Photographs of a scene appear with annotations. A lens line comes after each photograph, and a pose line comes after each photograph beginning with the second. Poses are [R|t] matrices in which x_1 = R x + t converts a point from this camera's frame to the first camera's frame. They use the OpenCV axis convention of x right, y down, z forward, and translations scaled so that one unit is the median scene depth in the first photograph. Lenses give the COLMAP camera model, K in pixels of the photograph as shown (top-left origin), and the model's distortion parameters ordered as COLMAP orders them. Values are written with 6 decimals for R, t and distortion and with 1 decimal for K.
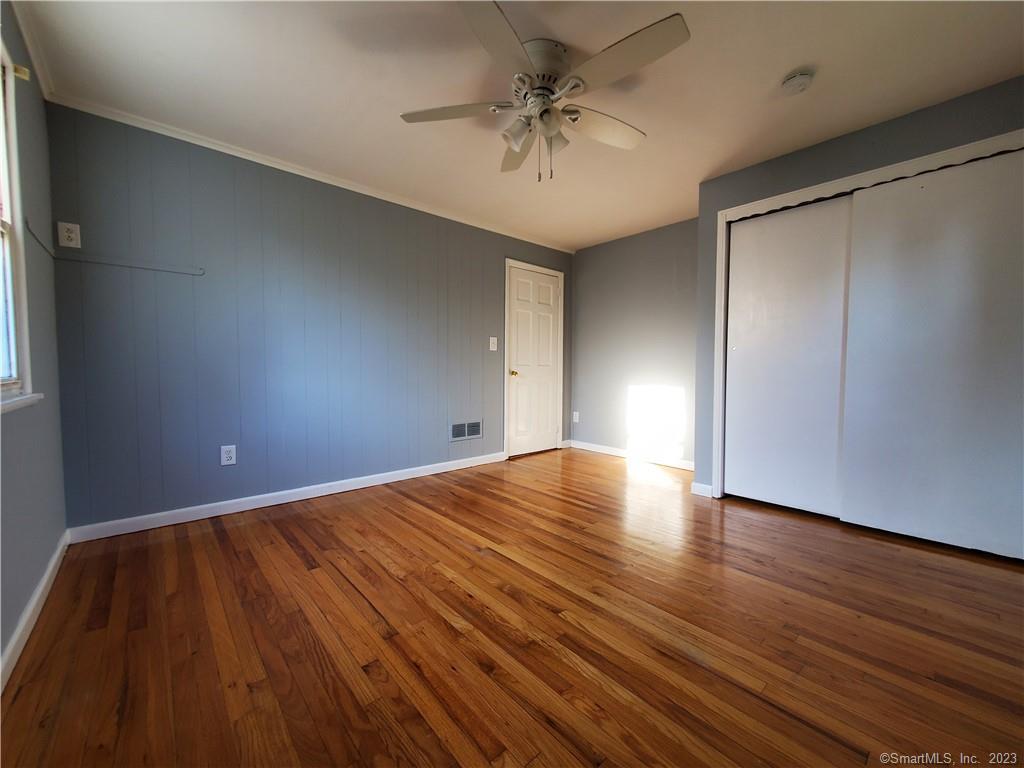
lens RADIAL K [[403.9, 0, 506.9], [0, 403.9, 385.5], [0, 0, 1]] dist [0.002969, -0.000228]
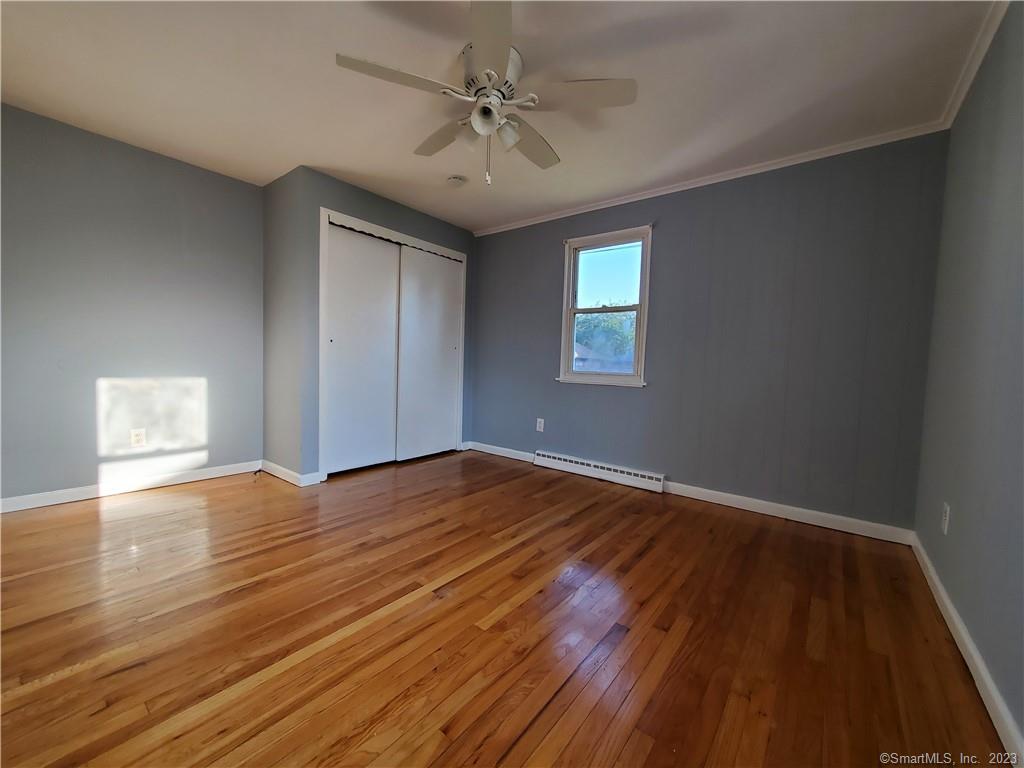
lens RADIAL K [[405.3, 0, 505.9], [0, 405.3, 384.7], [0, 0, 1]] dist [0.003888, -0.000910]
pose [[-0.170773, -0.063817, 0.983242, -0.877646], [0.008985, 0.997758, 0.066319, -0.059360], [-0.985269, 0.020160, -0.169816, 1.042471]]
